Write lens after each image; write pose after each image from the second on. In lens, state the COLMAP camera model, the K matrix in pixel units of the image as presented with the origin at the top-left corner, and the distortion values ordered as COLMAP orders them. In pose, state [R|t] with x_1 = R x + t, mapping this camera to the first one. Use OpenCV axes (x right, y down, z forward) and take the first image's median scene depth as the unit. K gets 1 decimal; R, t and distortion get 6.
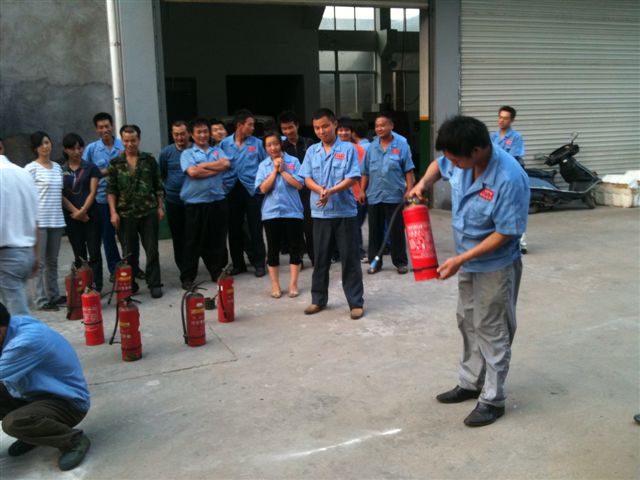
lens RADIAL K [[670.2, 0, 328.7], [0, 670.2, 224.0], [0, 0, 1]] dist [-0.031763, 0.000000]
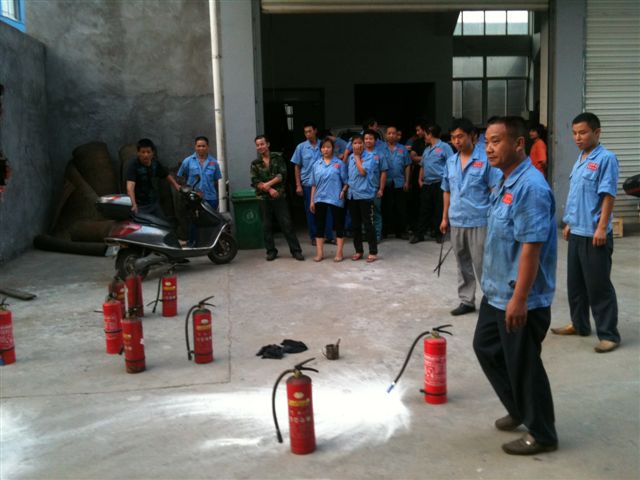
lens RADIAL K [[670.2, 0, 327.2], [0, 670.2, 224.3], [0, 0, 1]] dist [-0.031763, 0.000000]
pose [[0.968133, 0.035332, -0.247931, 0.171400], [-0.037776, 0.999273, -0.005104, -0.018685], [0.247570, 0.014307, 0.968764, 0.069129]]
